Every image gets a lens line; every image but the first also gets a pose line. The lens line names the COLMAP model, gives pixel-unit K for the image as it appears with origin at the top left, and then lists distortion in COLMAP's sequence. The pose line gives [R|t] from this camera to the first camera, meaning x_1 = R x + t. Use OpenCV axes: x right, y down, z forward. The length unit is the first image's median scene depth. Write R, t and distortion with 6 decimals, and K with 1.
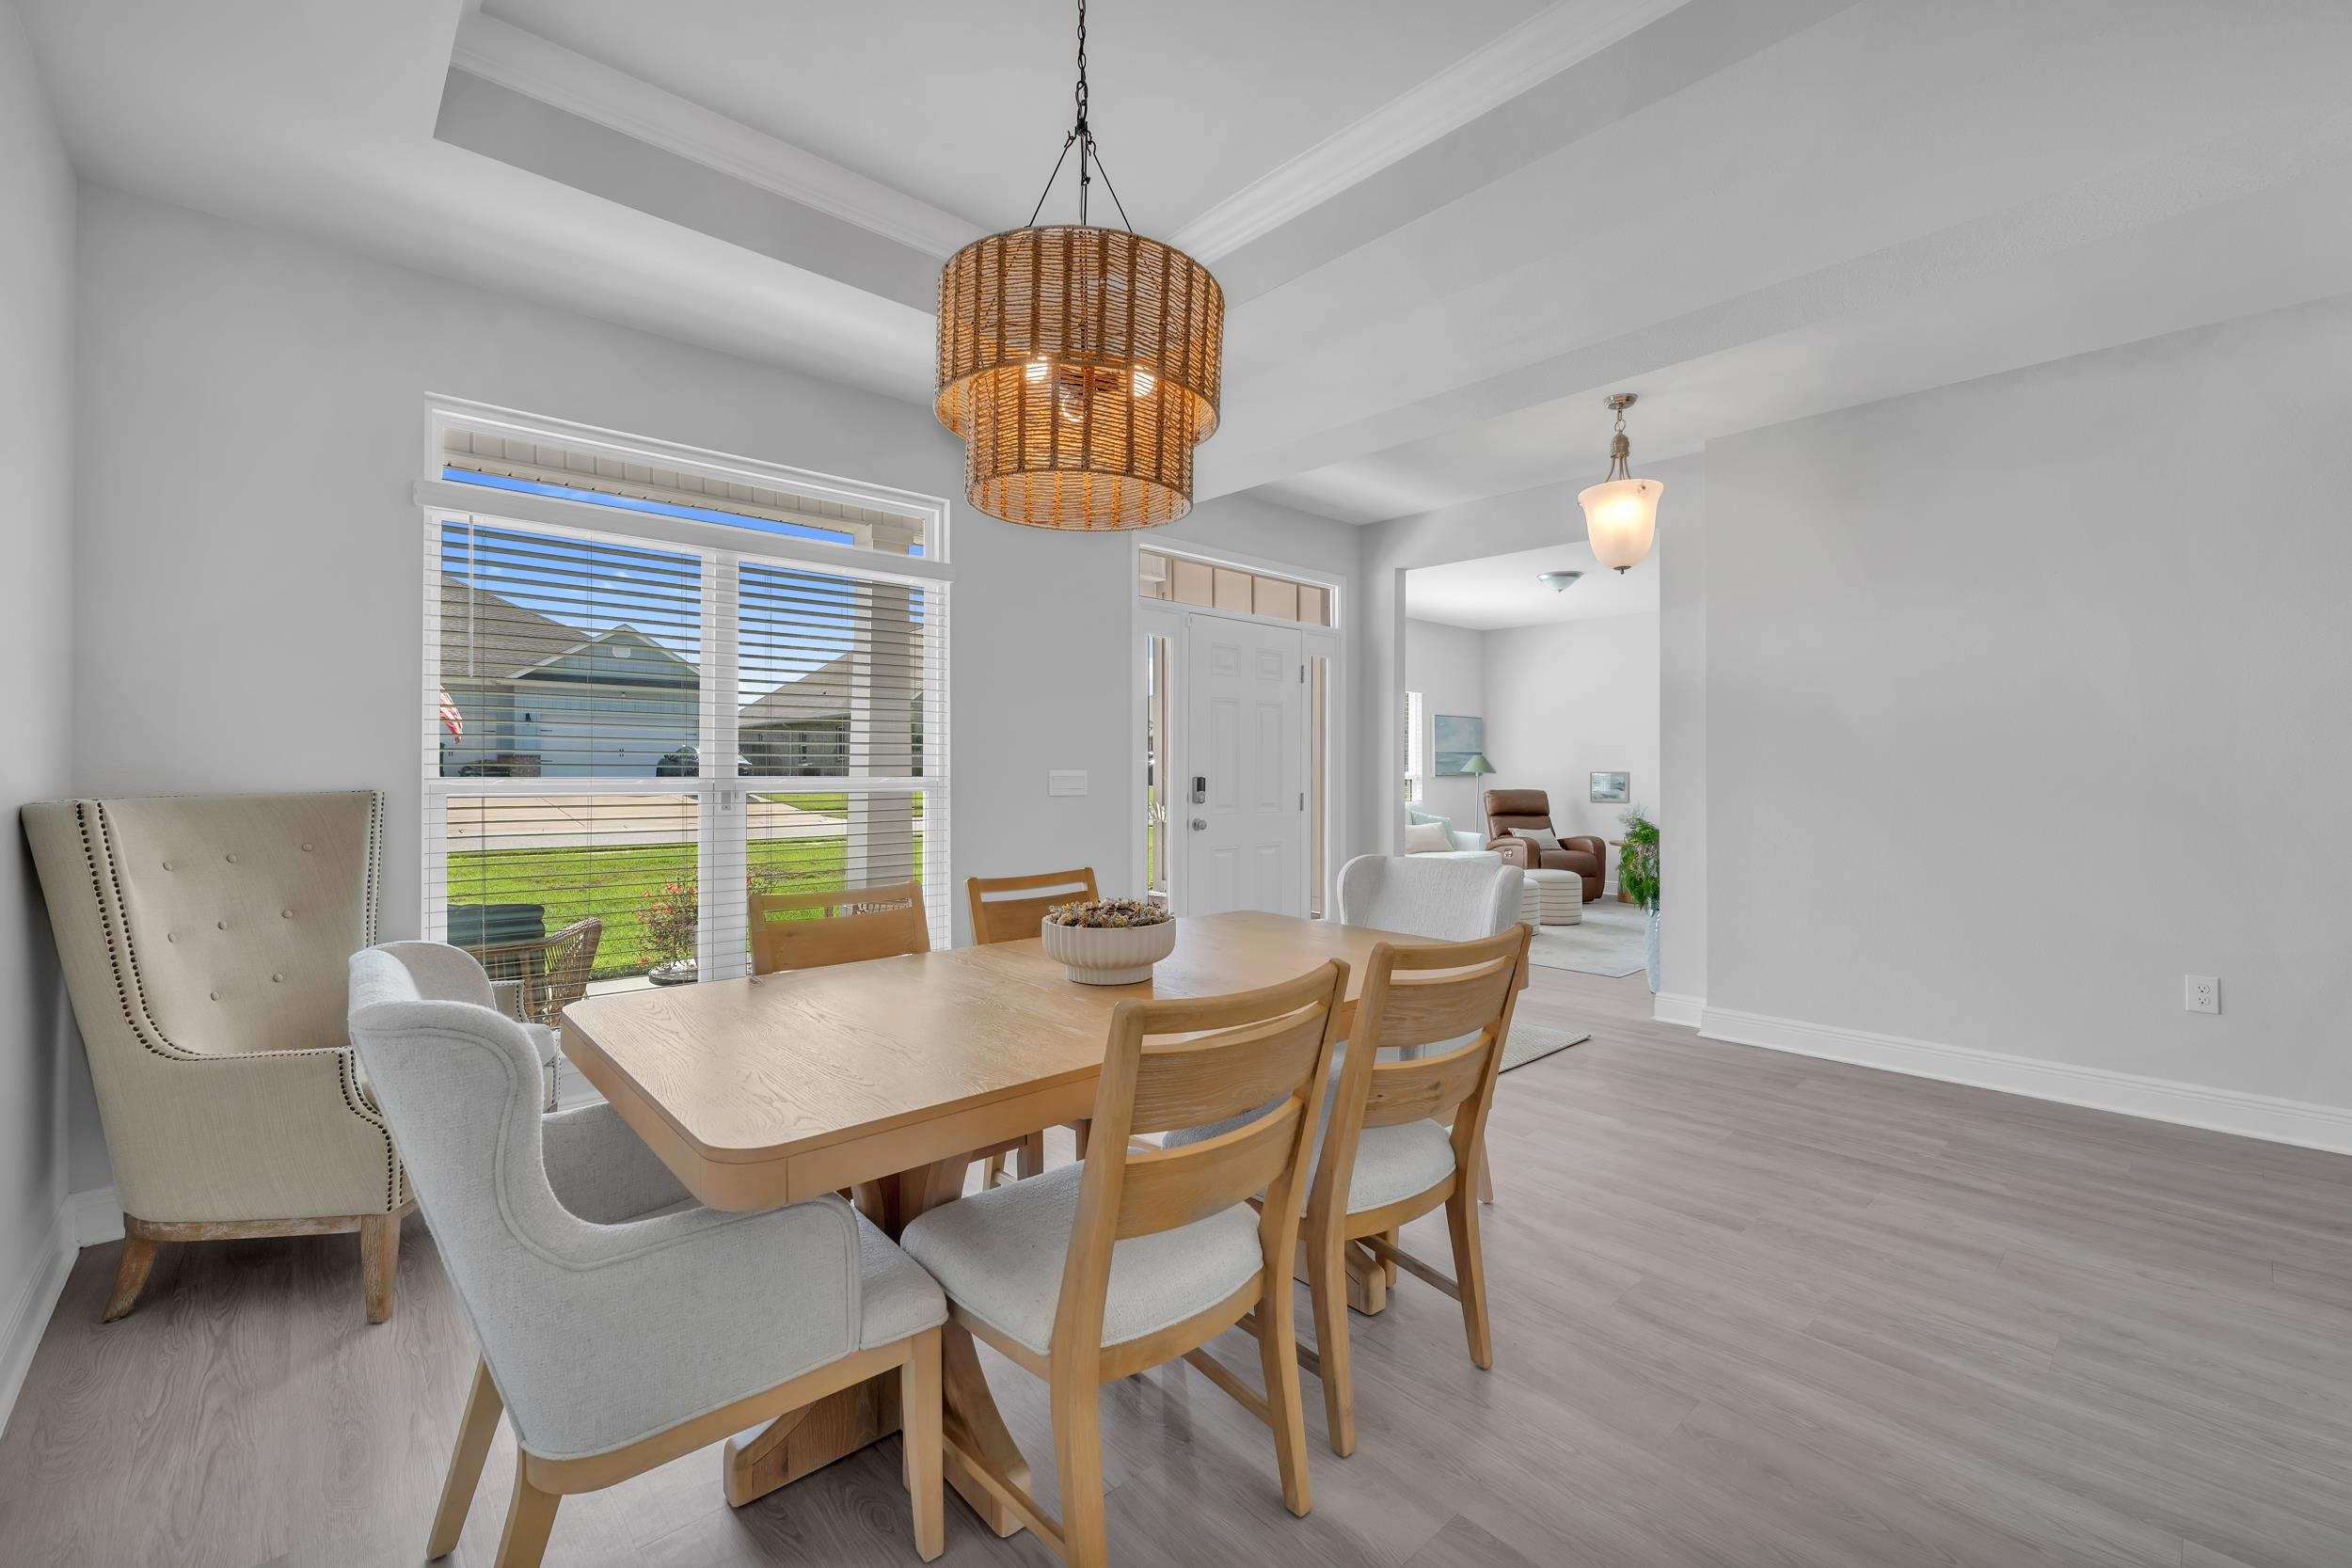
lens RADIAL K [[1013.5, 0, 1174.9], [0, 1013.5, 777.7], [0, 0, 1]] dist [-0.002438, -0.000223]
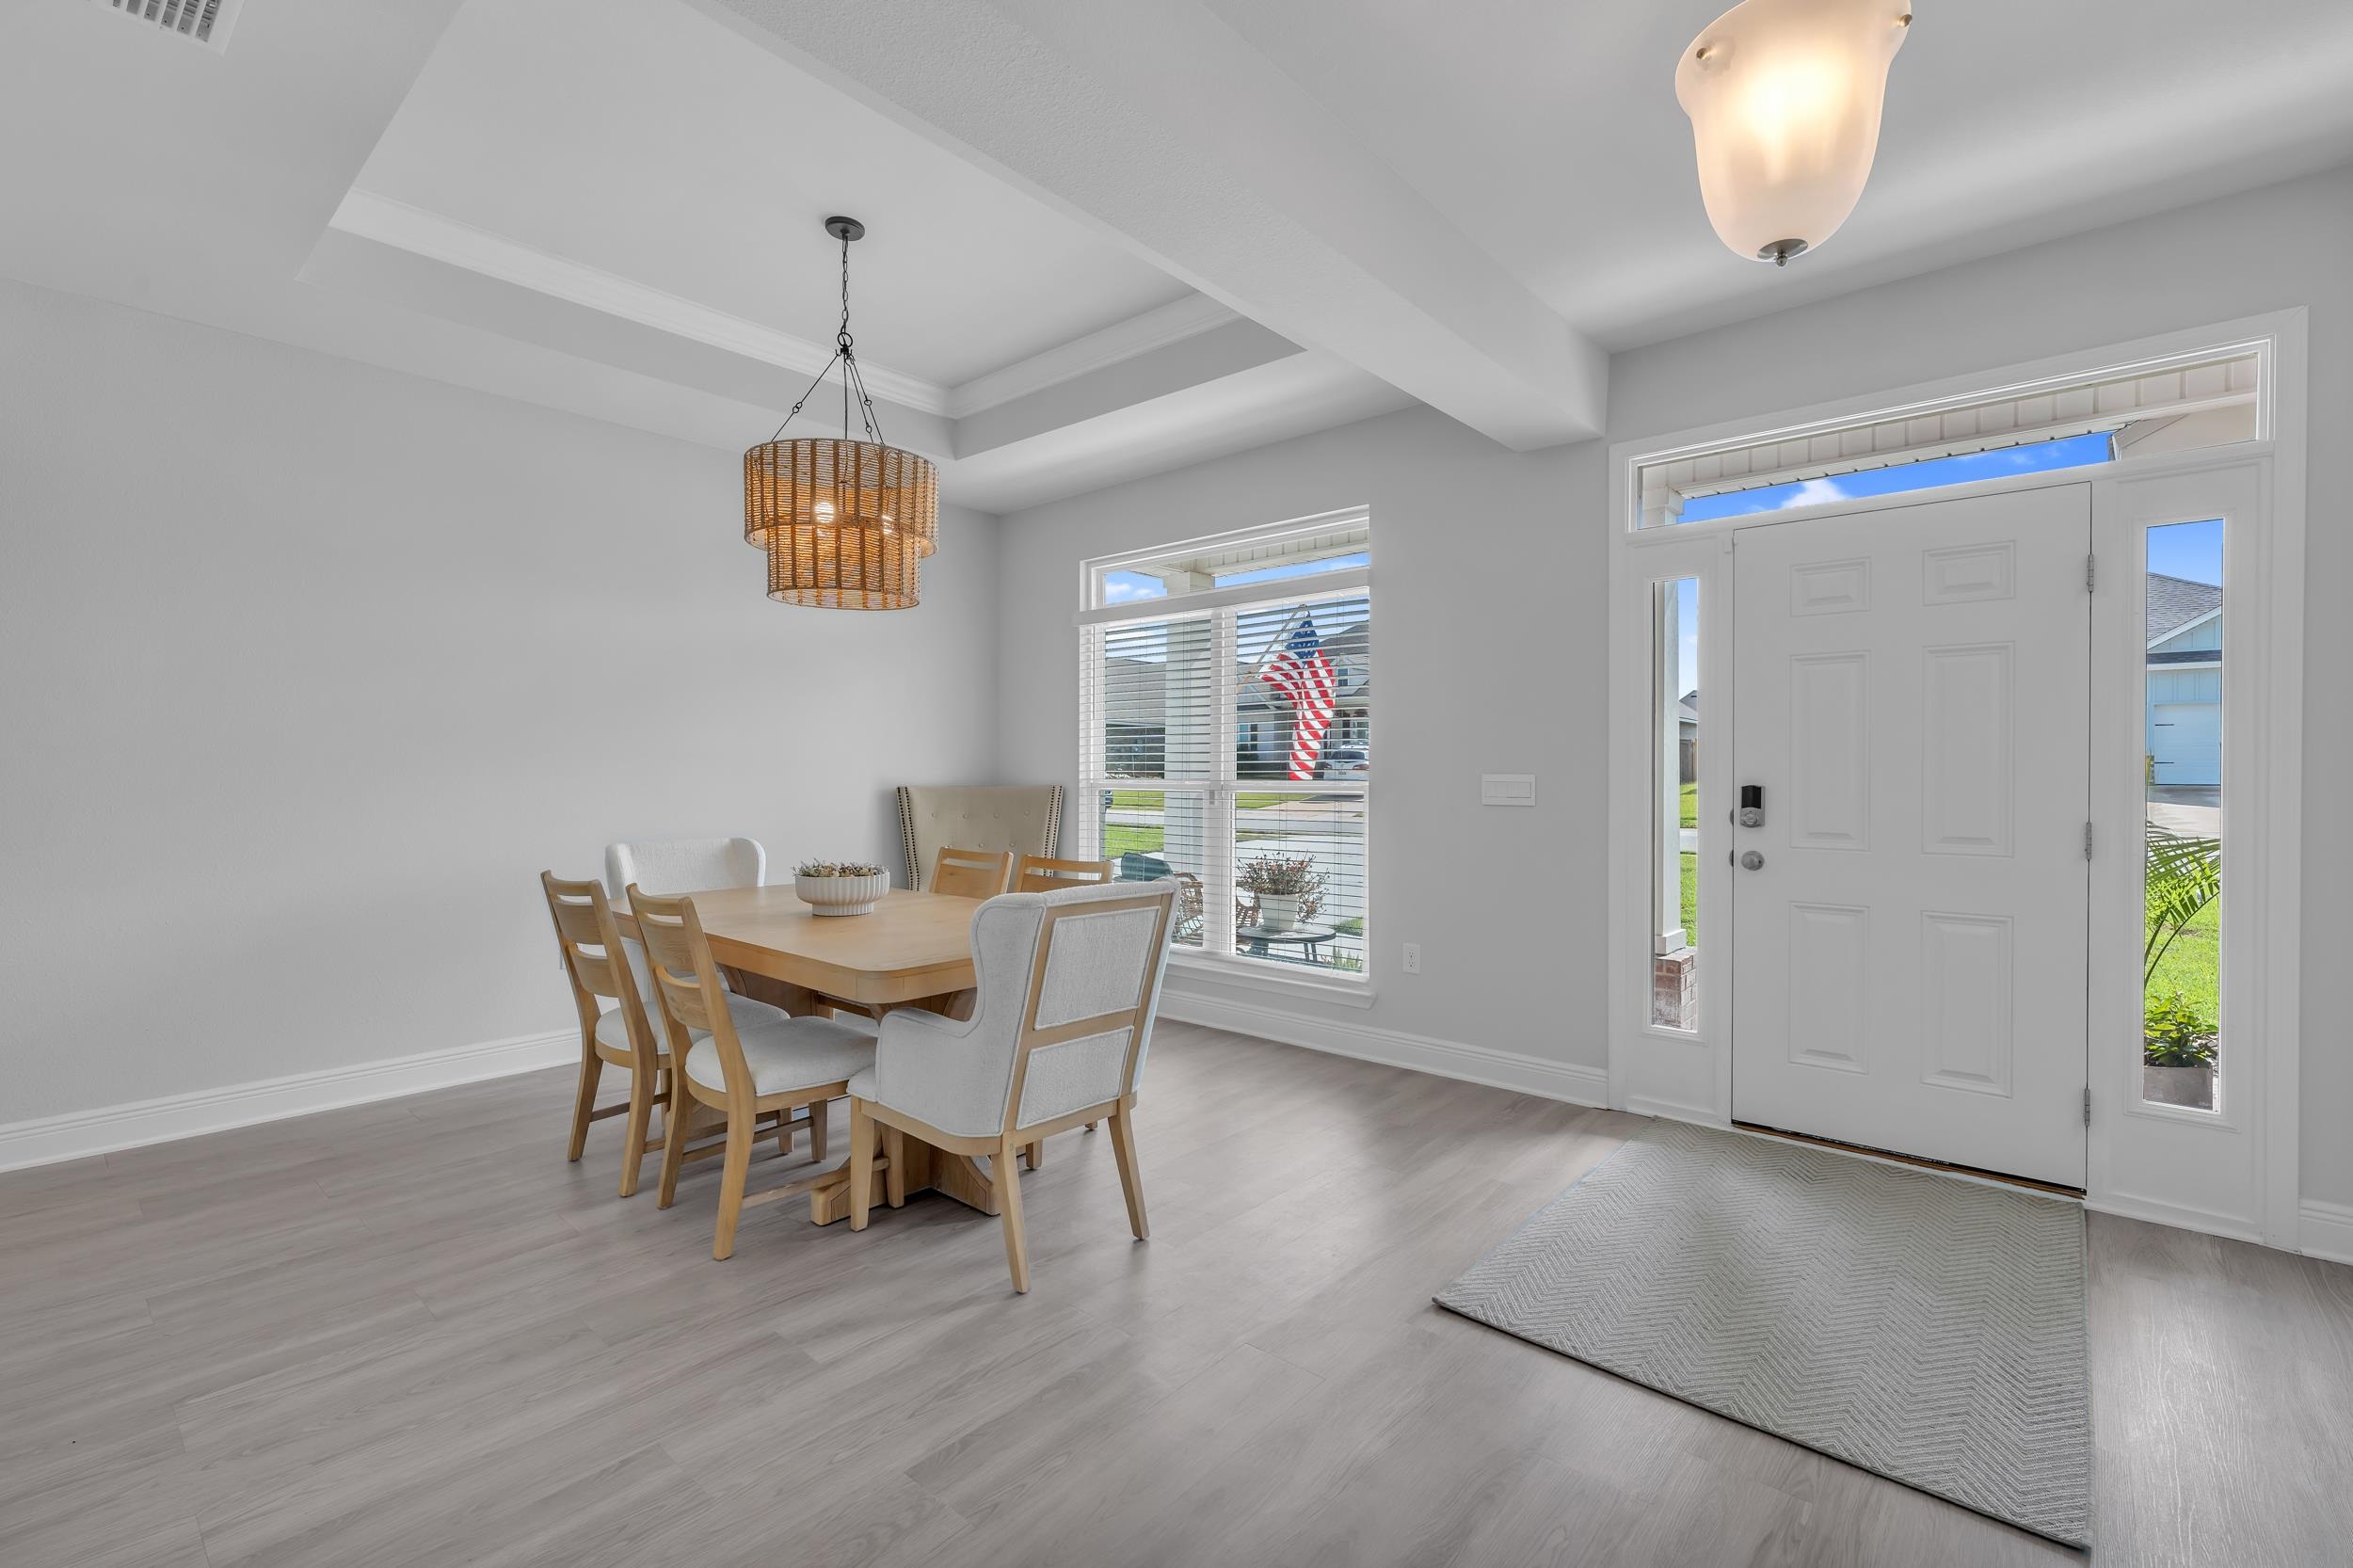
lens RADIAL K [[1093.3, 0, 1176.5], [0, 1093.3, 784.0], [0, 0, 1]] dist [0.000295, 0.000024]
pose [[0.061792, 0.005680, -0.998073, 1.053820], [-0.010615, 0.999931, 0.005034, -0.001617], [0.998033, 0.010284, 0.061848, 0.932473]]
